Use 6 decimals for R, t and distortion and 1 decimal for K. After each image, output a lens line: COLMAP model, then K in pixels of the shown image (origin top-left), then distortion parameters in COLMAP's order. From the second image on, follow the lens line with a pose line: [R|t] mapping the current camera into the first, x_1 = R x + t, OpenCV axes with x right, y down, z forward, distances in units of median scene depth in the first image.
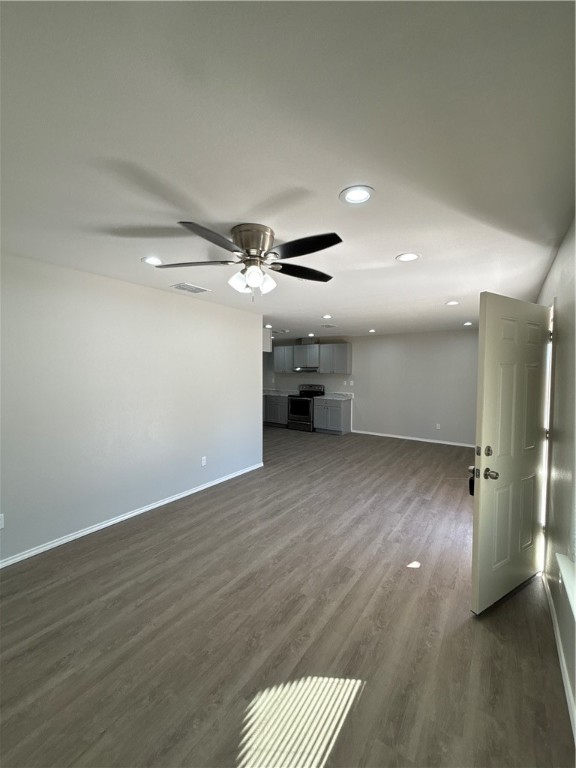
lens RADIAL K [[314.7, 0, 289.1], [0, 314.7, 384.2], [0, 0, 1]] dist [-0.003584, 0.000983]
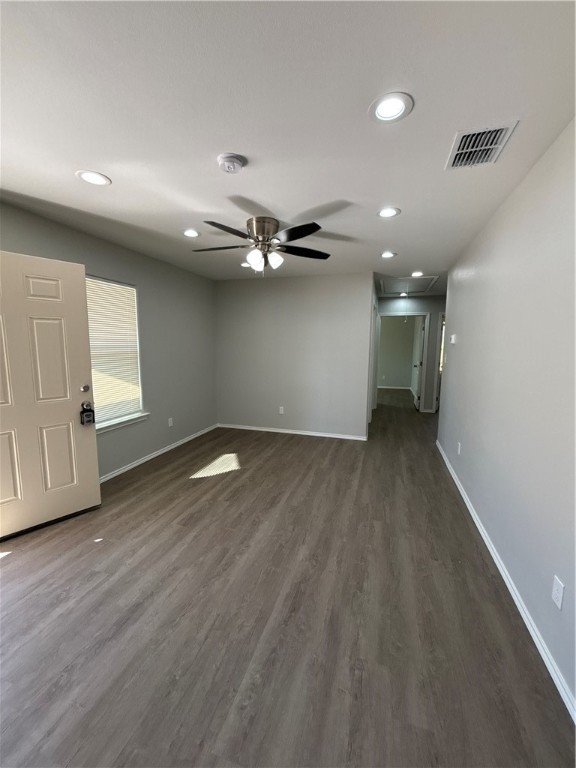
lens RADIAL K [[314.7, 0, 289.1], [0, 314.7, 384.2], [0, 0, 1]] dist [-0.003584, 0.000983]
pose [[-0.954877, 0.023962, -0.296034, 0.112634], [-0.027328, 0.985423, 0.167911, -0.025494], [0.295742, 0.168425, -0.940303, 1.446991]]
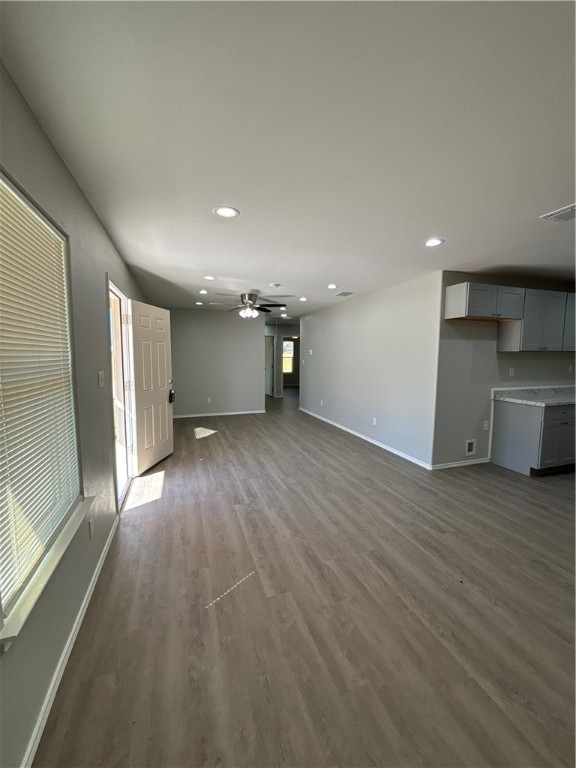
lens RADIAL K [[314.7, 0, 289.1], [0, 314.7, 384.2], [0, 0, 1]] dist [-0.003584, 0.000983]
pose [[-0.593150, 0.067293, -0.802275, 1.111697], [-0.047539, 0.991835, 0.118340, -0.040104], [0.803687, 0.108333, -0.585107, 1.747340]]
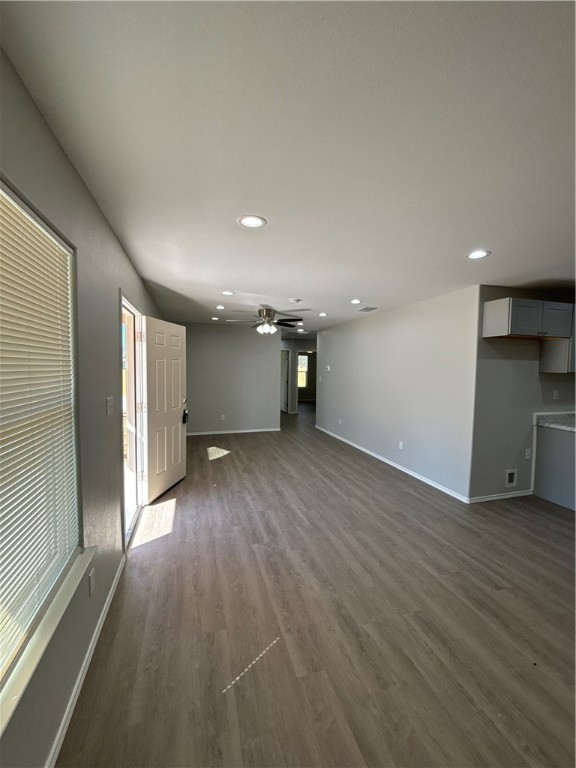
lens RADIAL K [[314.7, 0, 289.1], [0, 314.7, 384.2], [0, 0, 1]] dist [-0.003584, 0.000983]
pose [[-0.621290, 0.029725, -0.783017, 1.065808], [-0.053581, 0.995330, 0.080298, -0.060239], [0.781747, 0.091843, -0.616796, 1.664016]]
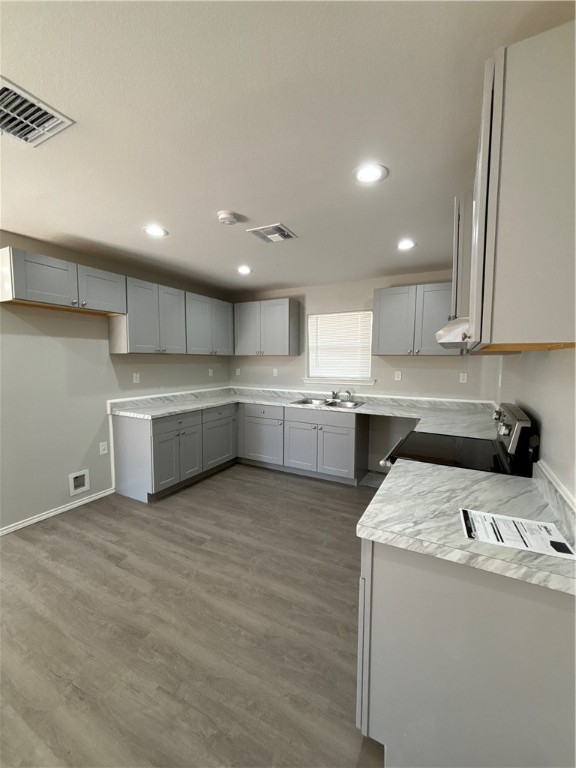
lens RADIAL K [[314.7, 0, 289.1], [0, 314.7, 384.2], [0, 0, 1]] dist [-0.003584, 0.000983]
pose [[0.112671, 0.073590, -0.990904, 0.669322], [-0.053966, 0.996235, 0.067849, -0.062098], [0.992166, 0.045830, 0.116218, 2.113699]]
